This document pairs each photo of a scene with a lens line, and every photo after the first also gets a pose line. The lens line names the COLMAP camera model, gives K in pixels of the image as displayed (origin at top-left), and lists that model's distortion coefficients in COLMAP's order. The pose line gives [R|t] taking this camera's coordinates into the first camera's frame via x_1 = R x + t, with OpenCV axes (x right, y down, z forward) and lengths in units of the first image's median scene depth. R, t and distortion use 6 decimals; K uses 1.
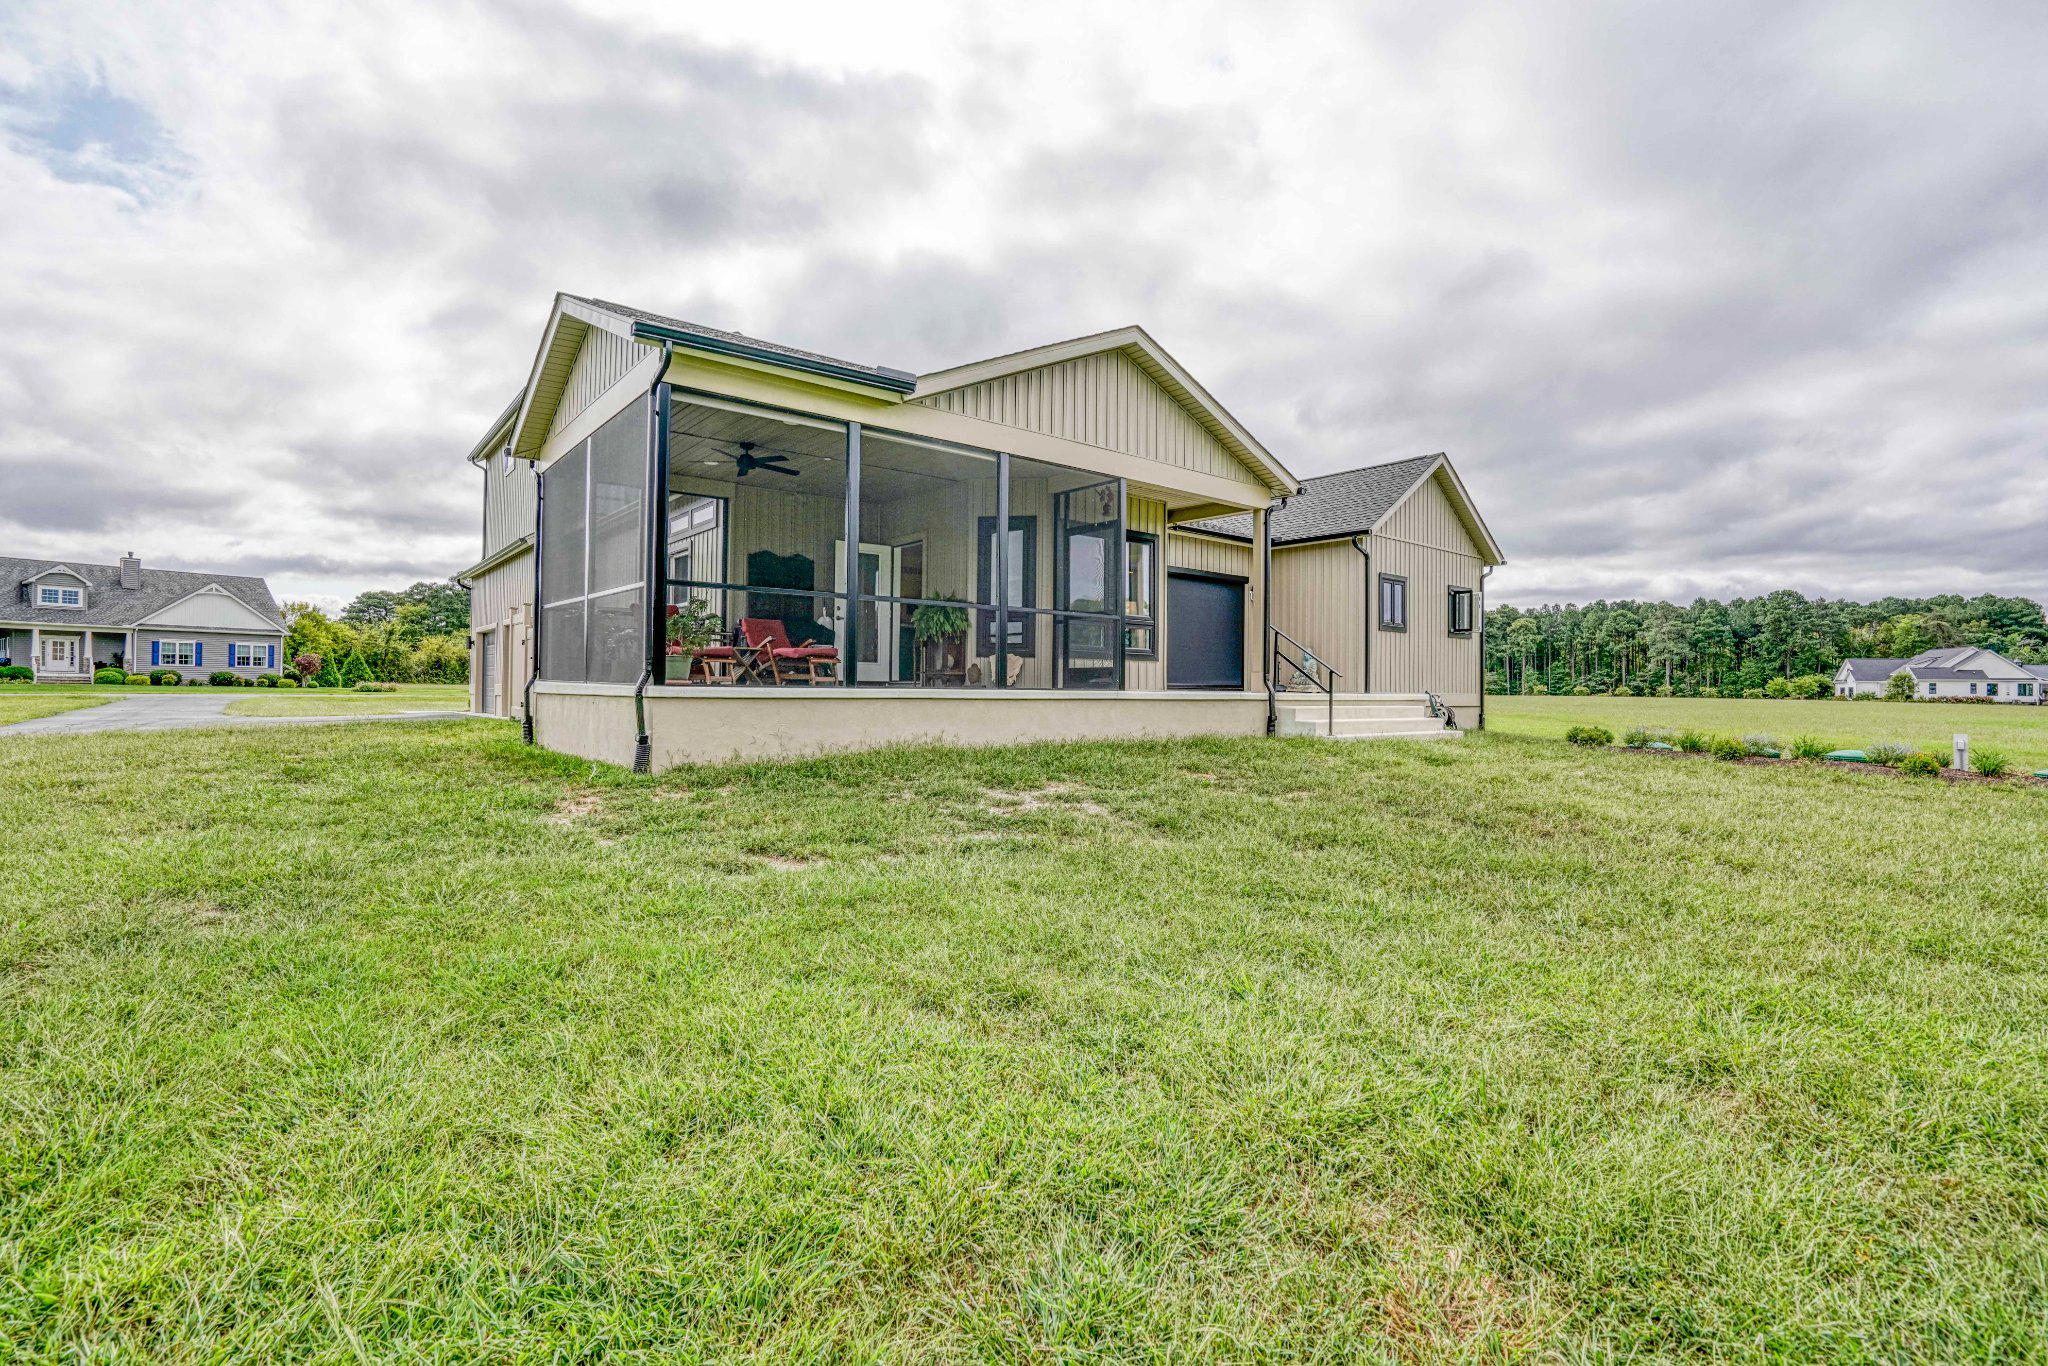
lens RADIAL K [[966.3, 0, 1025.9], [0, 966.3, 685.8], [0, 0, 1]] dist [-0.036550, 0.007837]
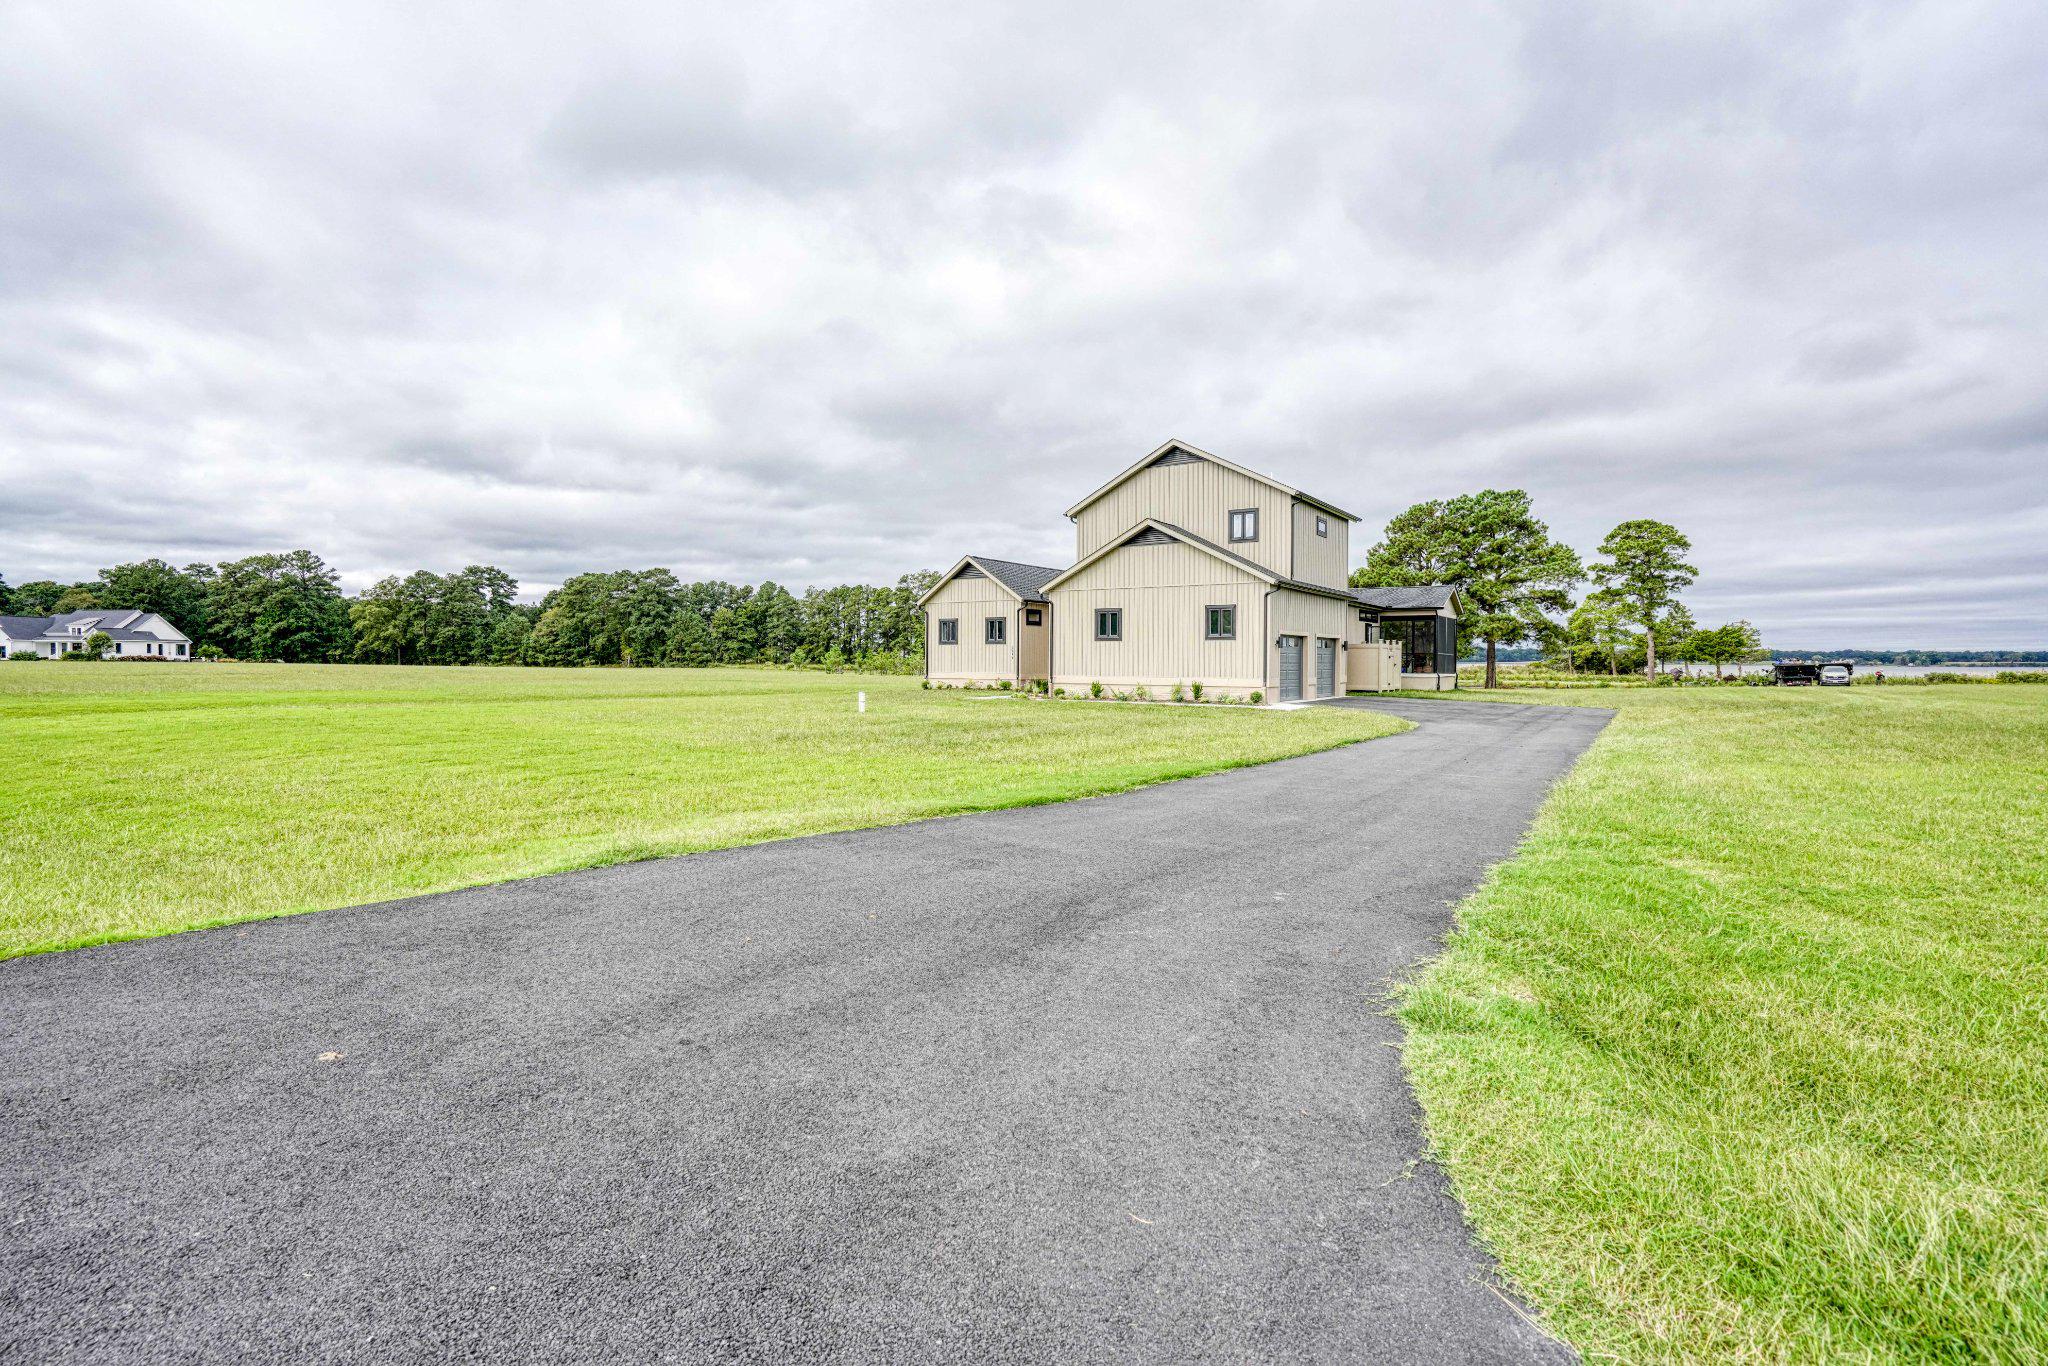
lens RADIAL K [[966.3, 0, 1028.7], [0, 966.3, 689.2], [0, 0, 1]] dist [-0.036550, 0.007837]
pose [[-0.272222, -0.040457, 0.961384, -0.320762], [-0.013541, 0.999178, 0.038213, -0.005330], [-0.962139, -0.002615, -0.272546, 0.303533]]
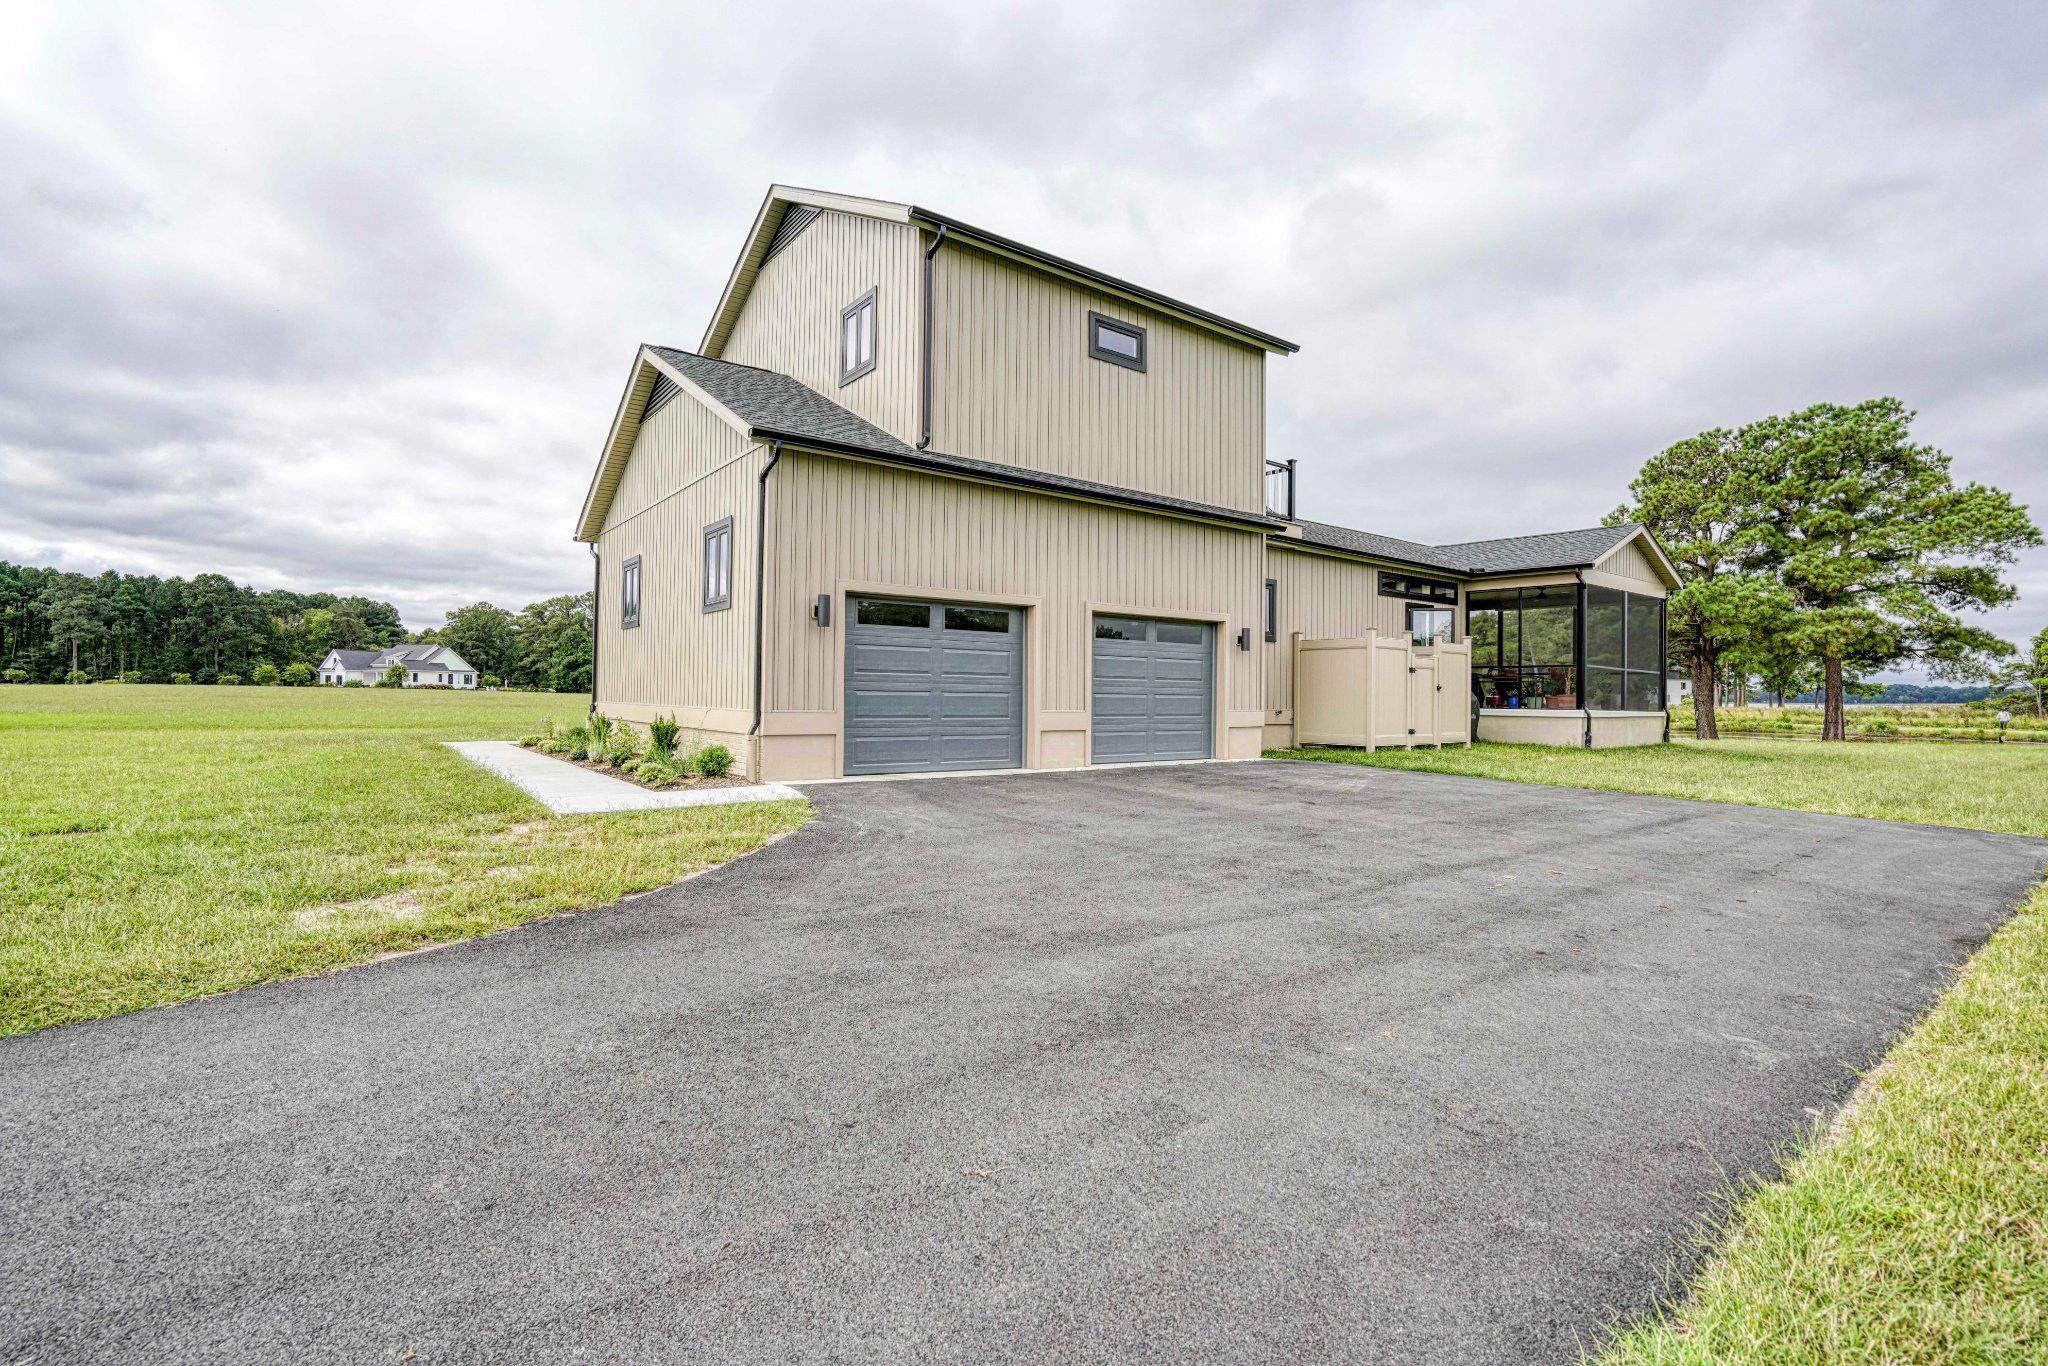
lens RADIAL K [[966.3, 0, 1001.8], [0, 966.3, 677.1], [0, 0, 1]] dist [-0.036550, 0.007837]
pose [[0.056310, 0.007983, 0.998381, -0.210999], [-0.018313, 0.999808, -0.006961, -0.002807], [-0.998245, -0.017891, 0.056445, 0.178620]]
